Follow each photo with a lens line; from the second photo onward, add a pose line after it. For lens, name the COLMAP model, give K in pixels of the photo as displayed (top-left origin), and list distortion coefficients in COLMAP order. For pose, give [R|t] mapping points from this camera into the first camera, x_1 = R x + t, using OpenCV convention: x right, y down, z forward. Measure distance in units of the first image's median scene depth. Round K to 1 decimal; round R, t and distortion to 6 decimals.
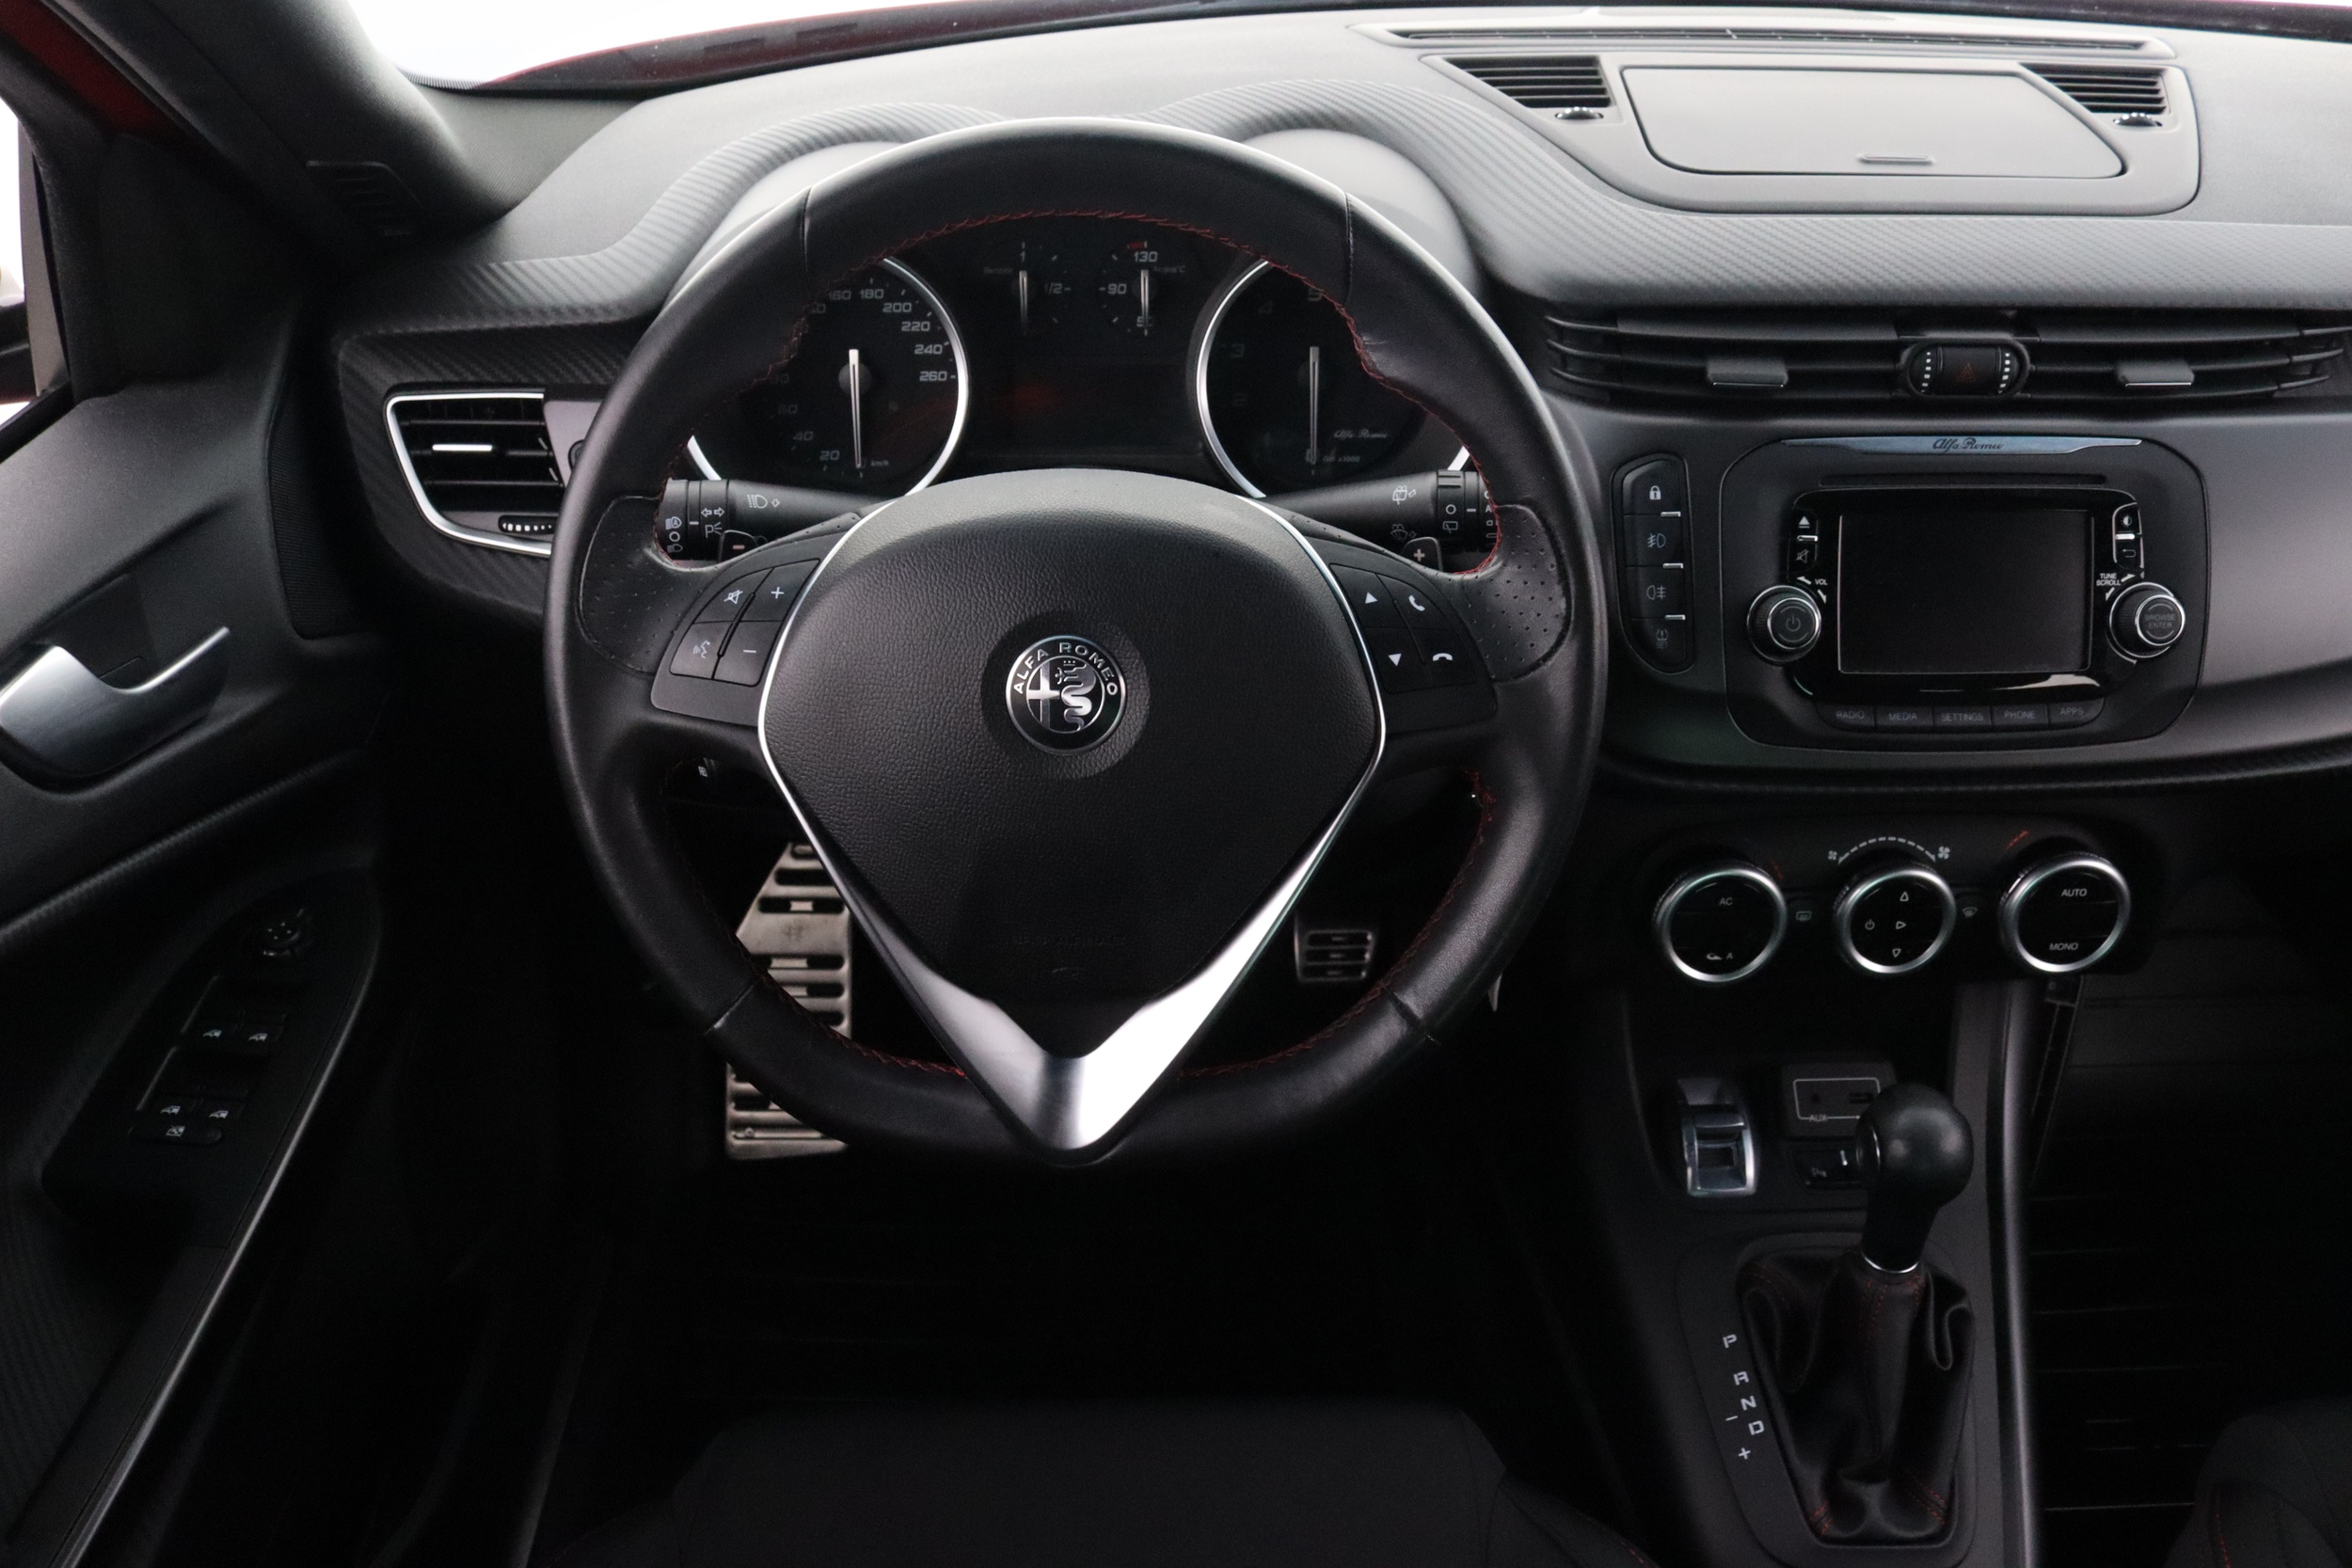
lens RADIAL K [[1936.4, 0, 1114.9], [0, 1936.4, 823.3], [0, 0, 1]] dist [-0.149620, 0.097749]
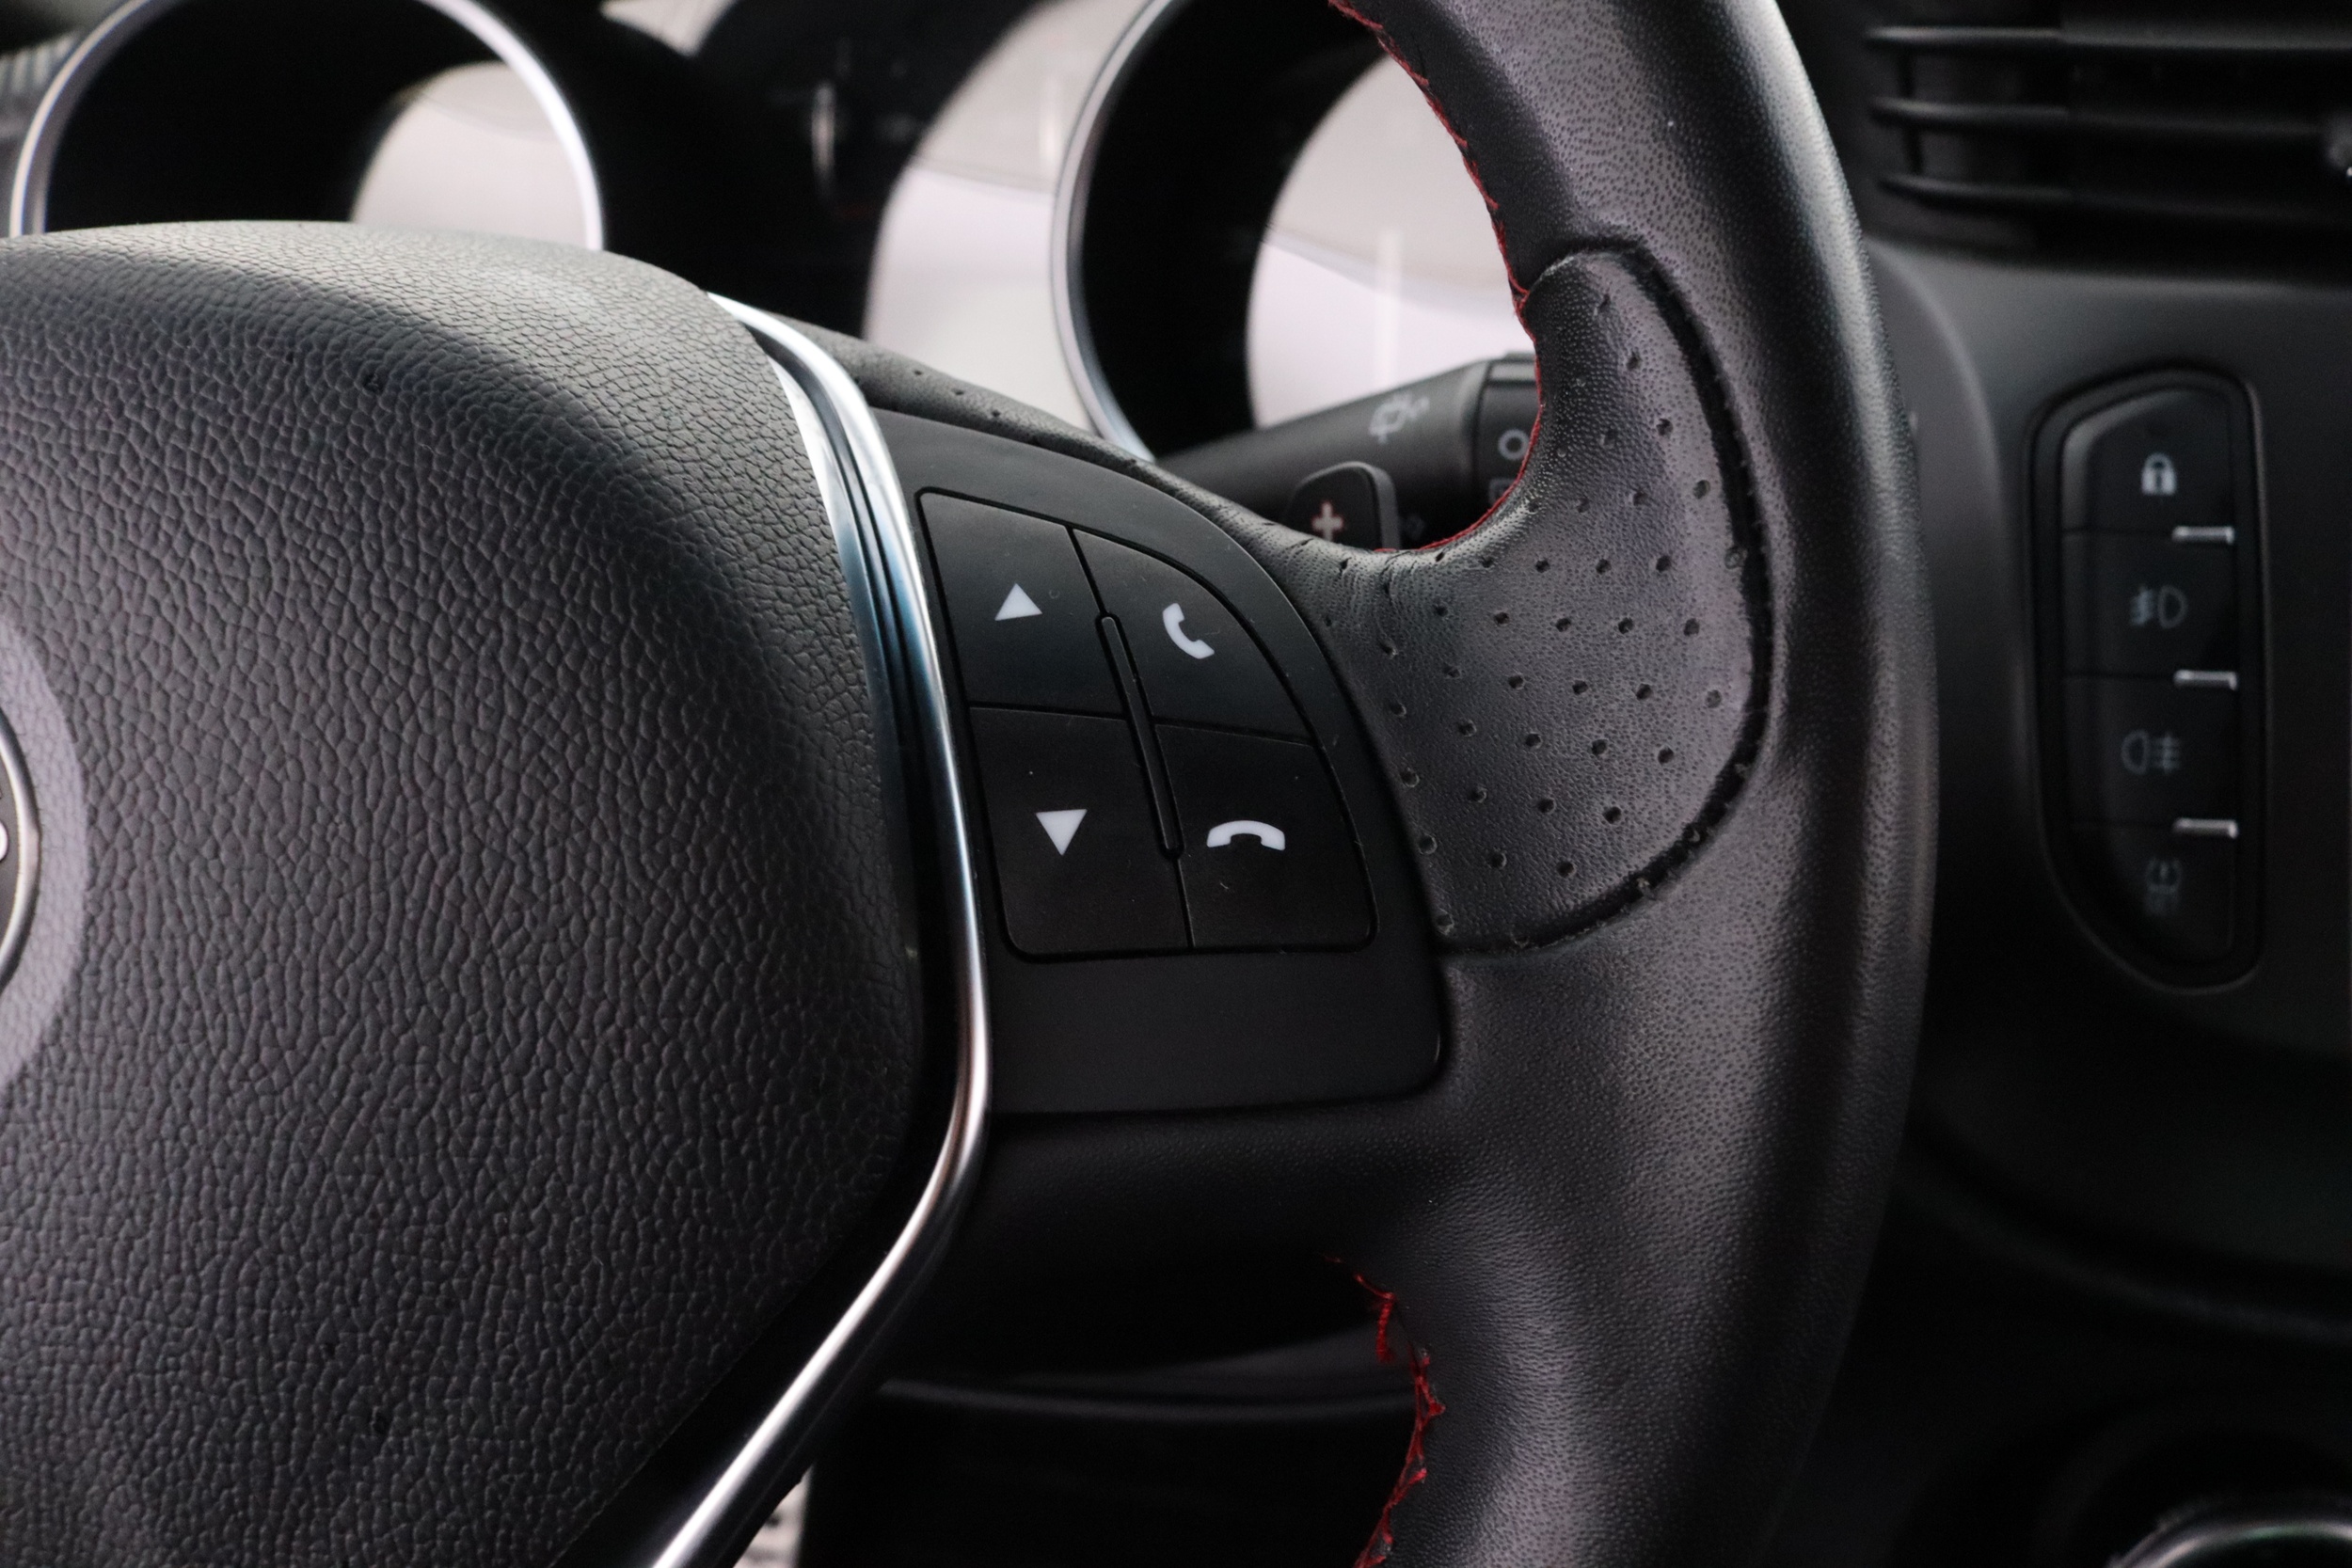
lens RADIAL K [[1936.4, 0, 1126.1], [0, 1936.4, 814.8], [0, 0, 1]] dist [-0.149620, 0.097749]
pose [[0.971067, 0.076164, -0.226336, 0.179514], [-0.107604, 0.985661, -0.129978, -0.045687], [0.213190, 0.150572, 0.965338, 0.632993]]
